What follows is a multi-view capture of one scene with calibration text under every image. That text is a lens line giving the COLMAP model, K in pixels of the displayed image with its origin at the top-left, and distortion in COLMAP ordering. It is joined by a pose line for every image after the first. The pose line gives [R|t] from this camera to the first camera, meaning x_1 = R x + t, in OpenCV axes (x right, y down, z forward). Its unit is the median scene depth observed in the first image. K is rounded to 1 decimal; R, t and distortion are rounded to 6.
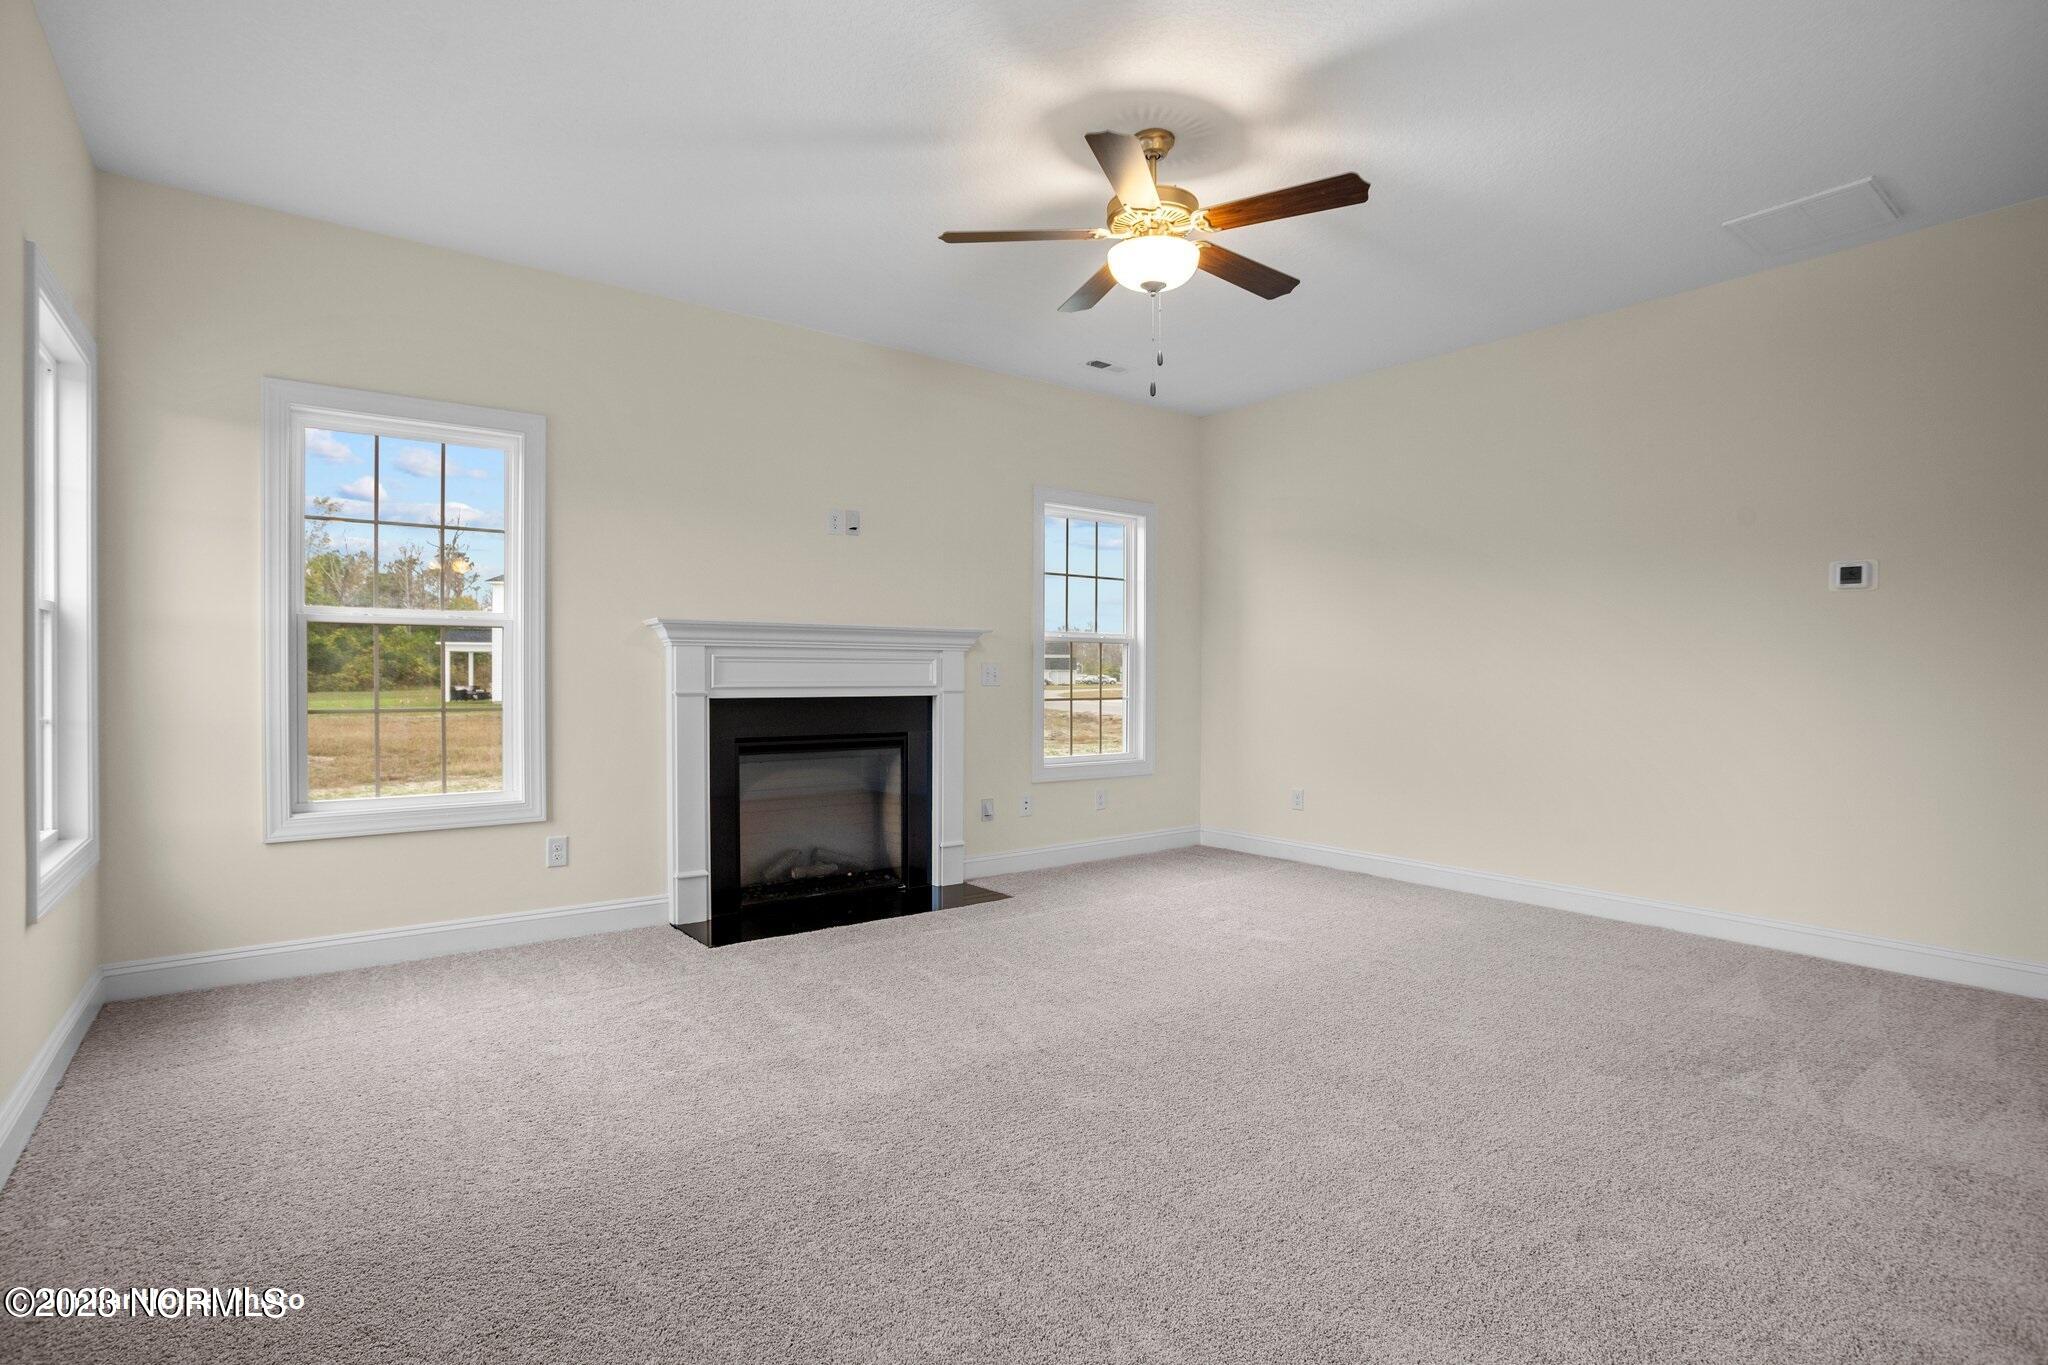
lens RADIAL K [[1012.4, 0, 1016.4], [0, 1012.4, 682.2], [0, 0, 1]] dist [-0.000761, 0.002647]
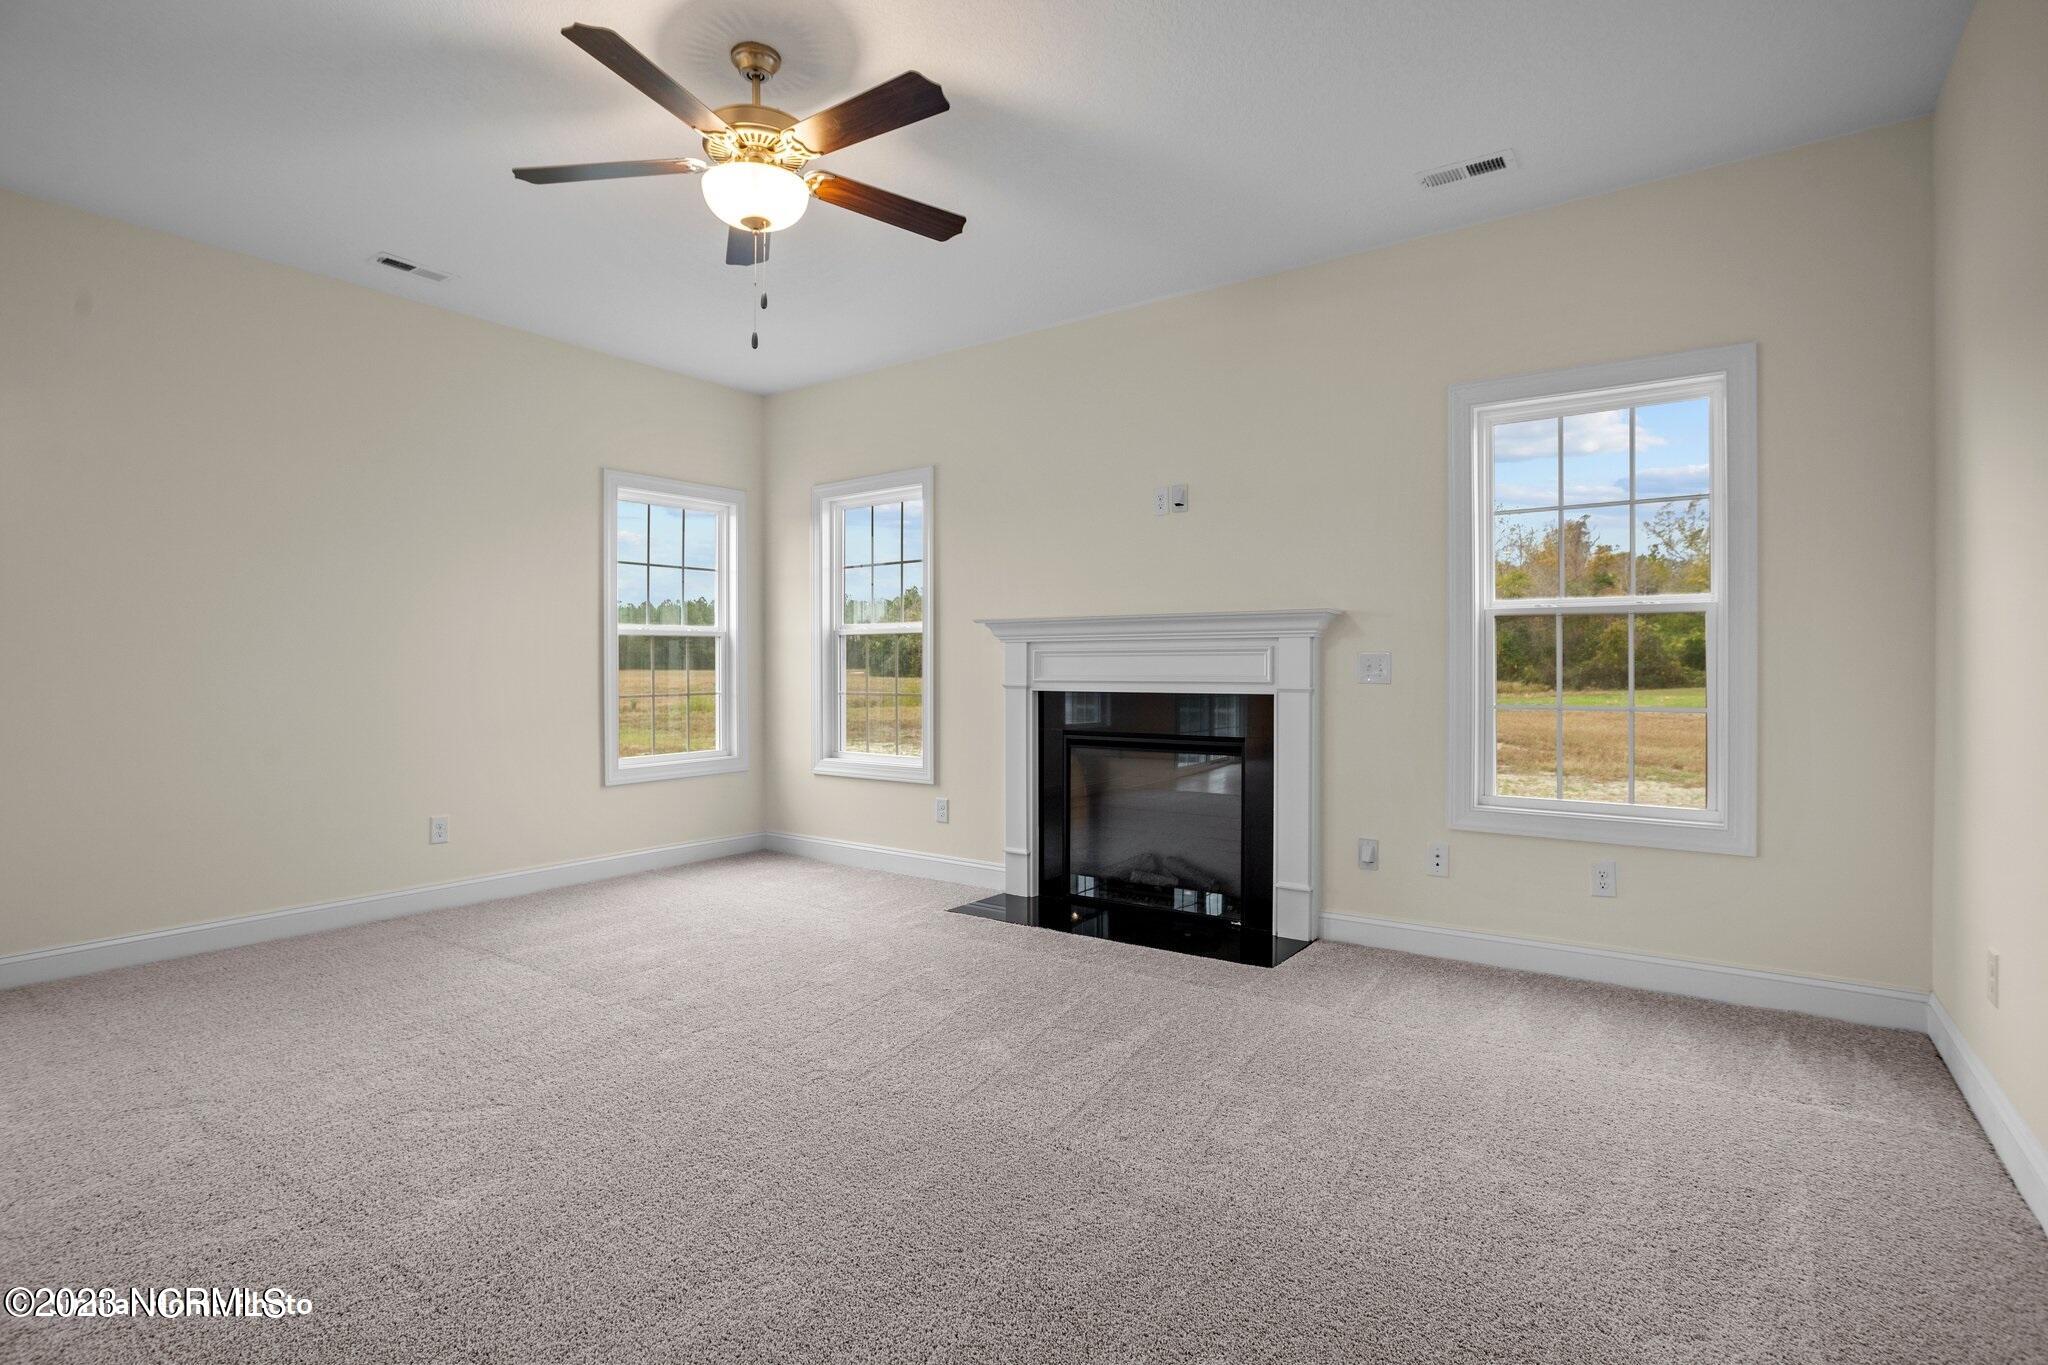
lens RADIAL K [[1012.4, 0, 1036.8], [0, 1012.4, 668.5], [0, 0, 1]] dist [-0.000761, 0.002647]
pose [[0.305032, -0.001885, -0.952340, 0.728686], [-0.004941, 0.999981, -0.003562, -0.004129], [0.952329, 0.005792, 0.305017, 0.682188]]
